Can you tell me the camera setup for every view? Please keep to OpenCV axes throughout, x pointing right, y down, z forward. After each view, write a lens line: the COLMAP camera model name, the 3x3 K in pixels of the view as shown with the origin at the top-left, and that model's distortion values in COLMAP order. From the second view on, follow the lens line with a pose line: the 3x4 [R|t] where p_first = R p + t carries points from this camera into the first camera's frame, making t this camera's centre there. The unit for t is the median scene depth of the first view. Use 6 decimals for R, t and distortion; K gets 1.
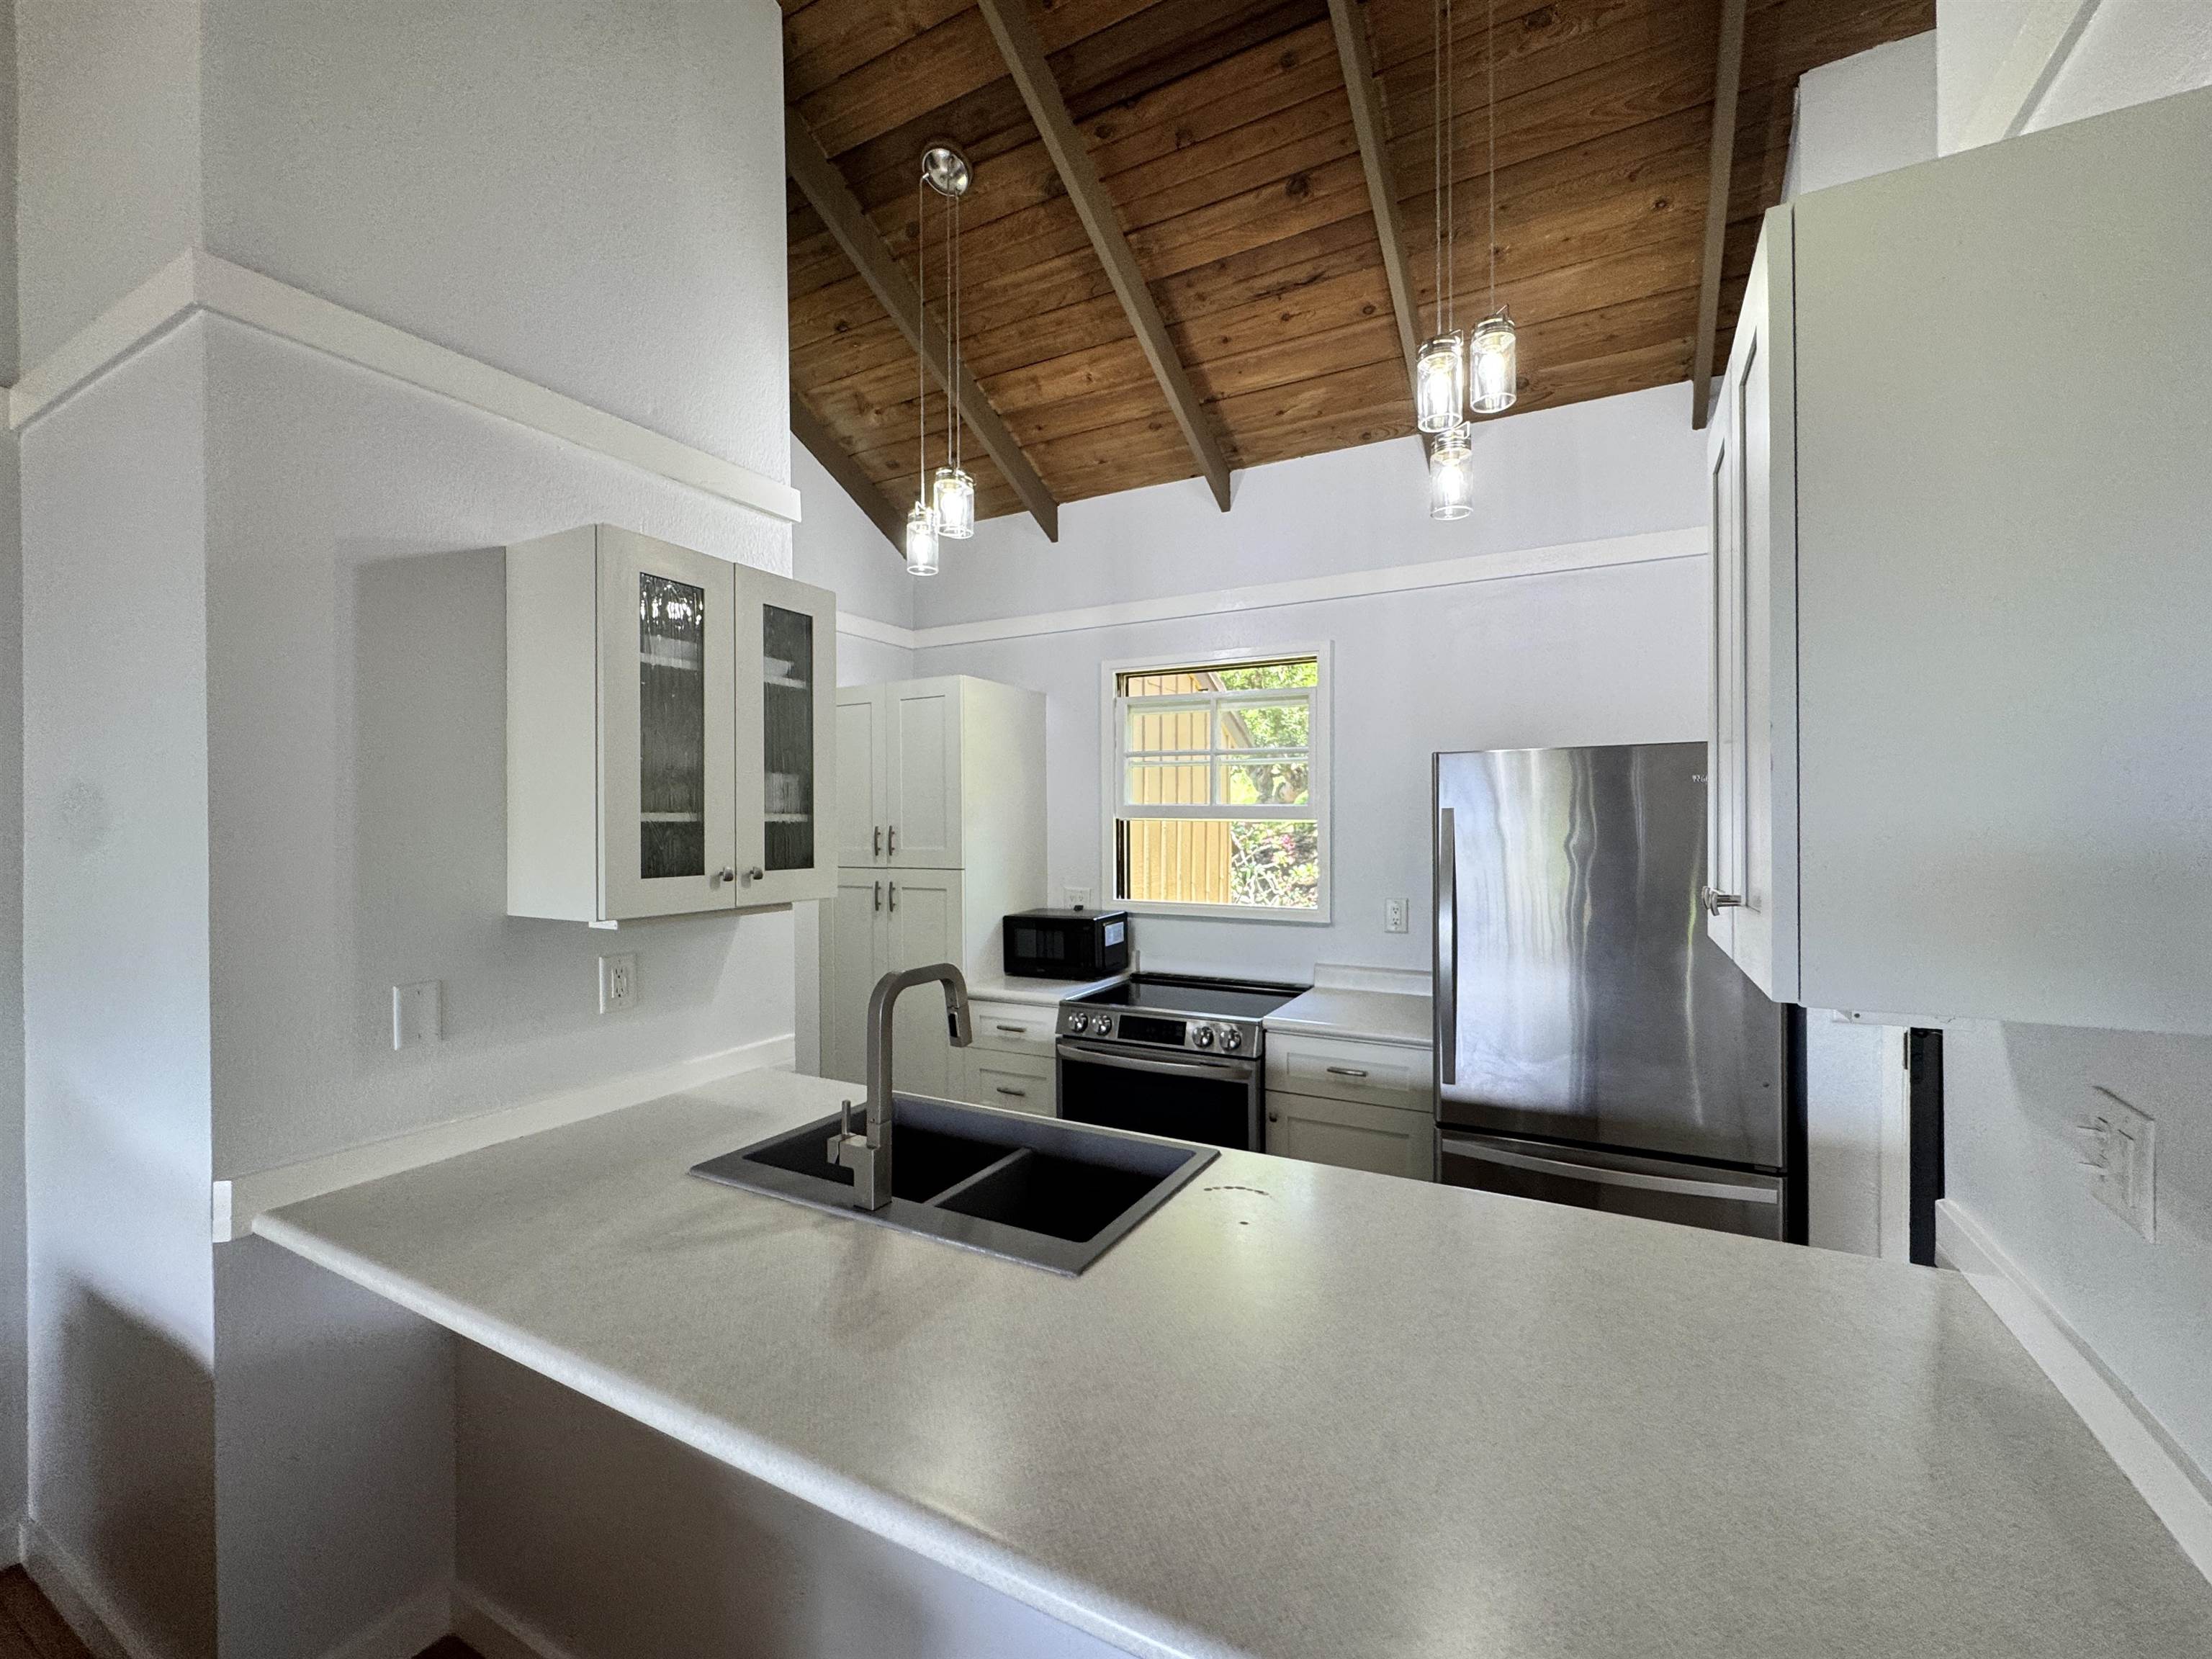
lens RADIAL K [[905.6, 0, 1107.1], [0, 905.6, 825.5], [0, 0, 1]] dist [-0.000733, 0.000118]
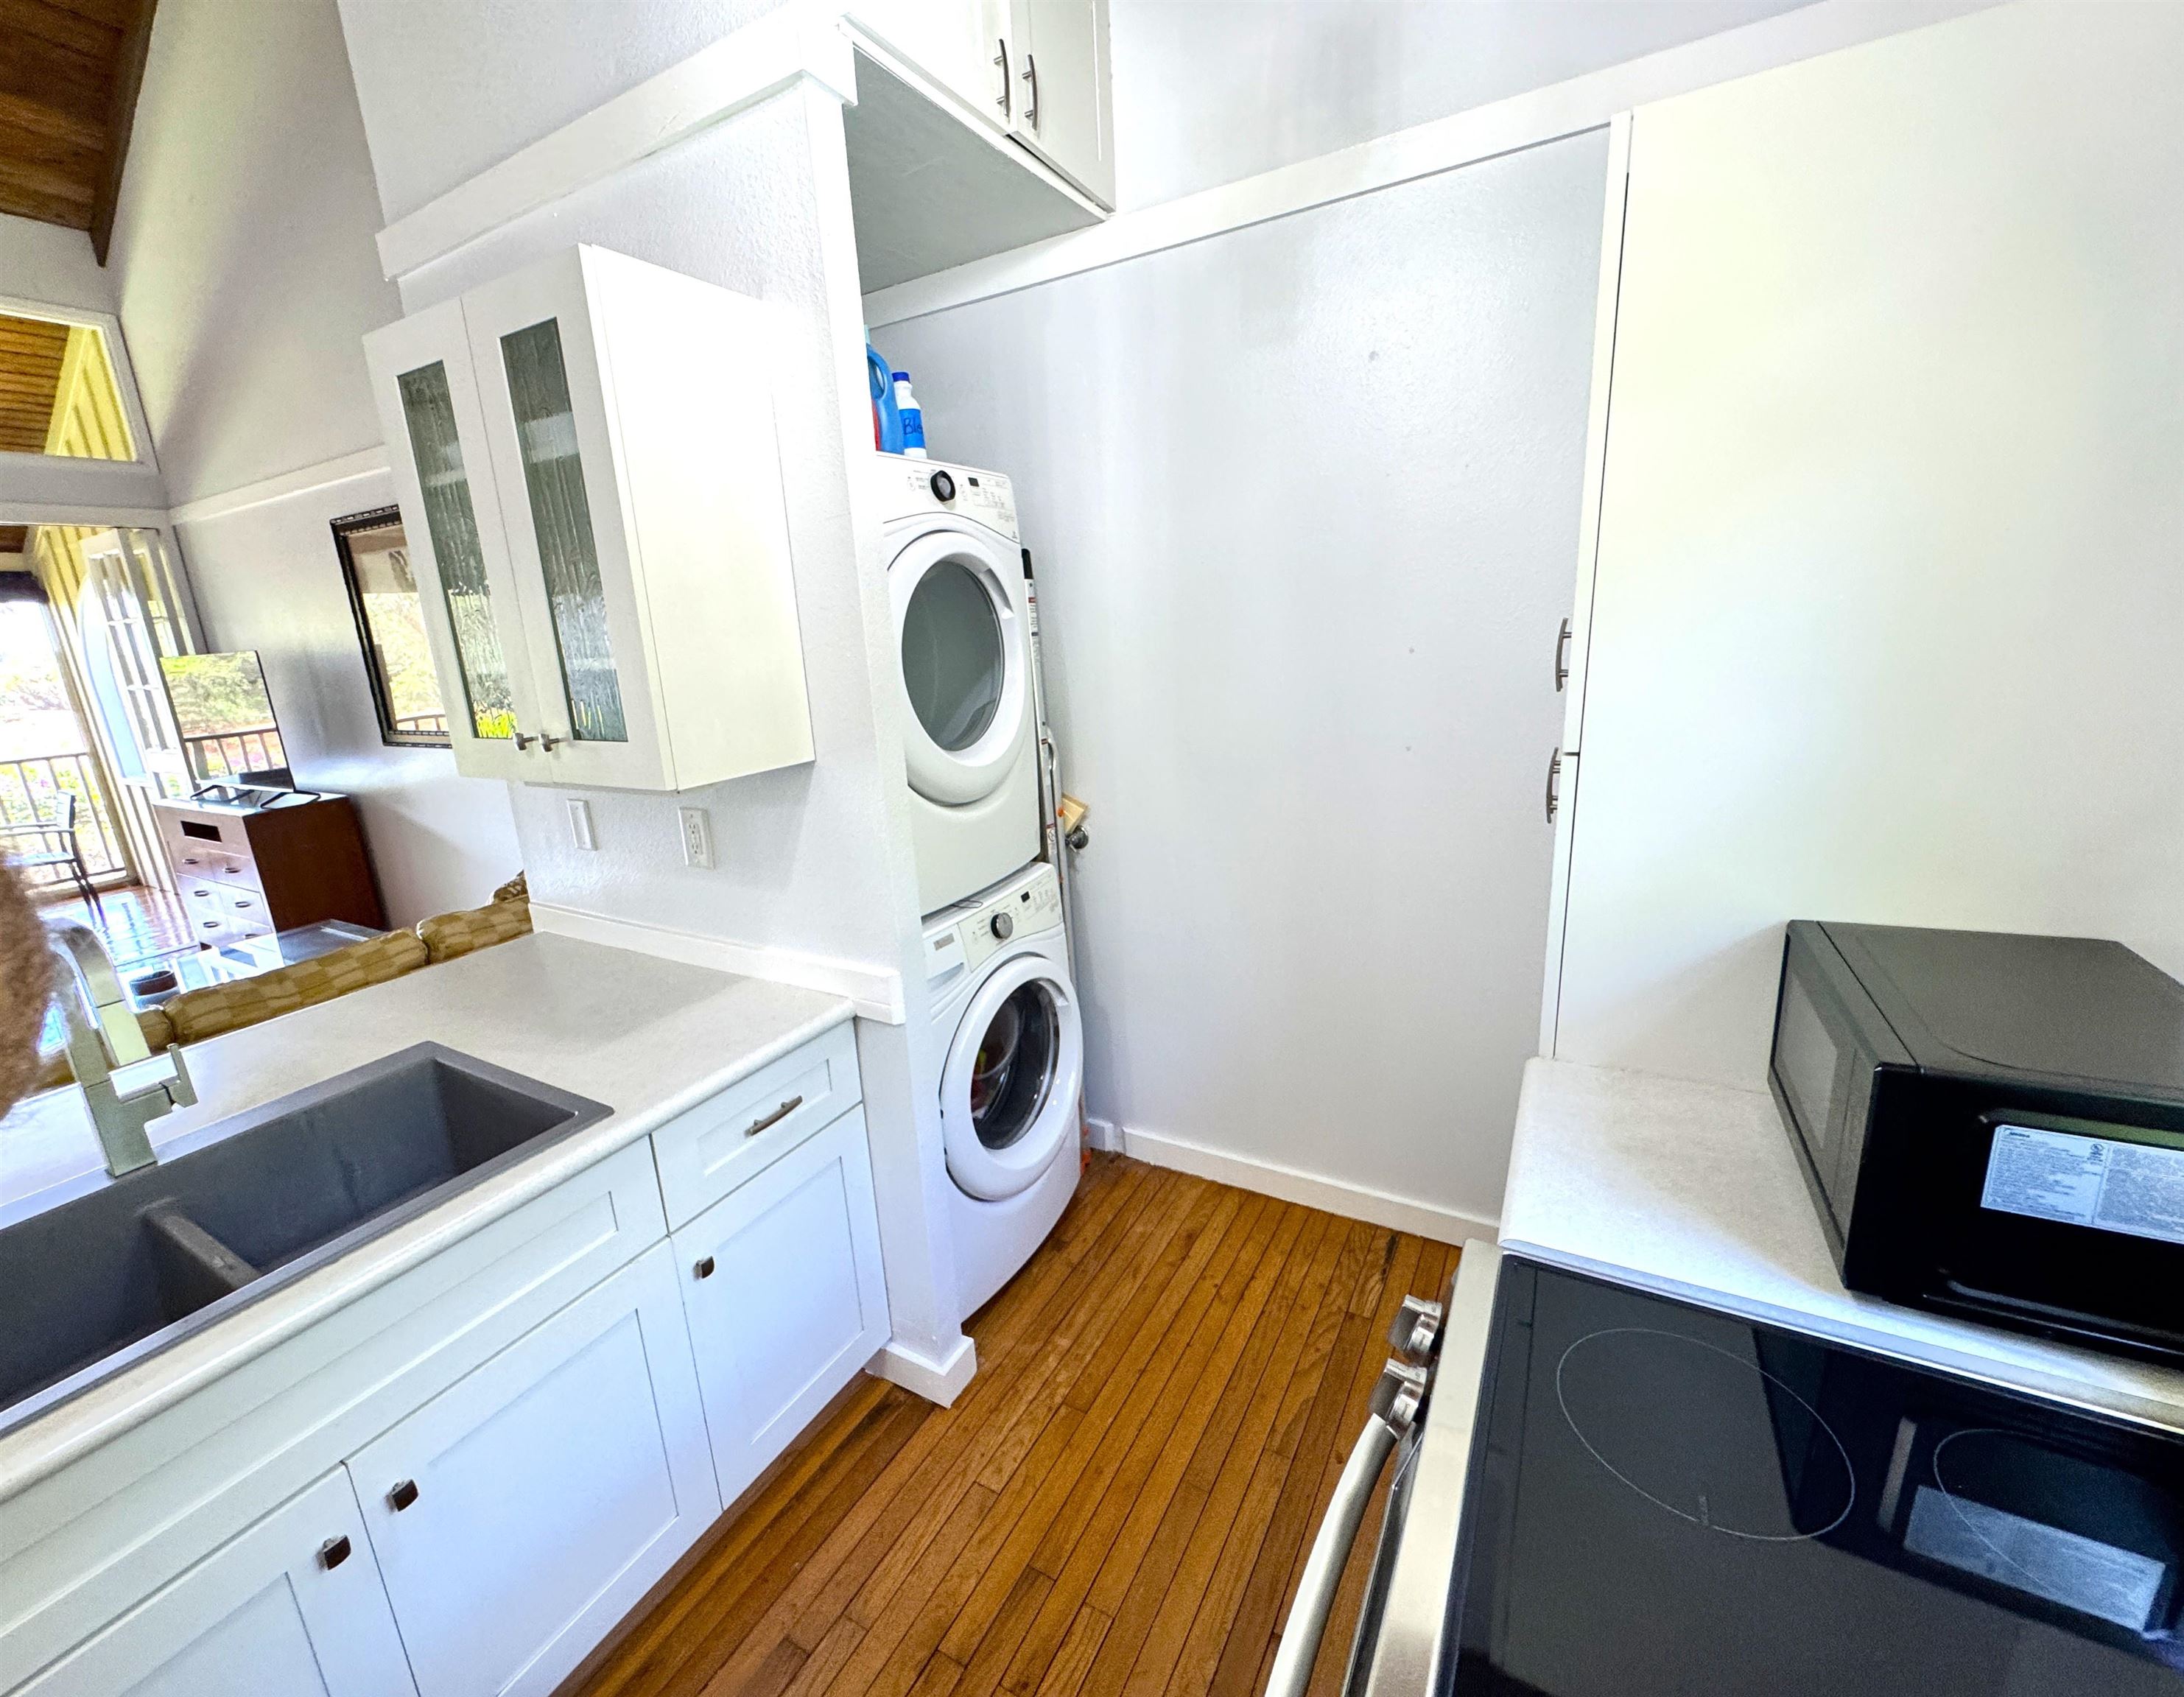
lens RADIAL K [[908.8, 0, 1061.1], [0, 908.8, 843.2], [0, 0, 1]] dist [0.000081, 0.000074]
pose [[-0.027105, 0.253044, -0.967075, 0.248867], [0.056072, 0.966292, 0.251267, -0.023025], [0.998059, -0.047416, -0.040380, 1.024340]]
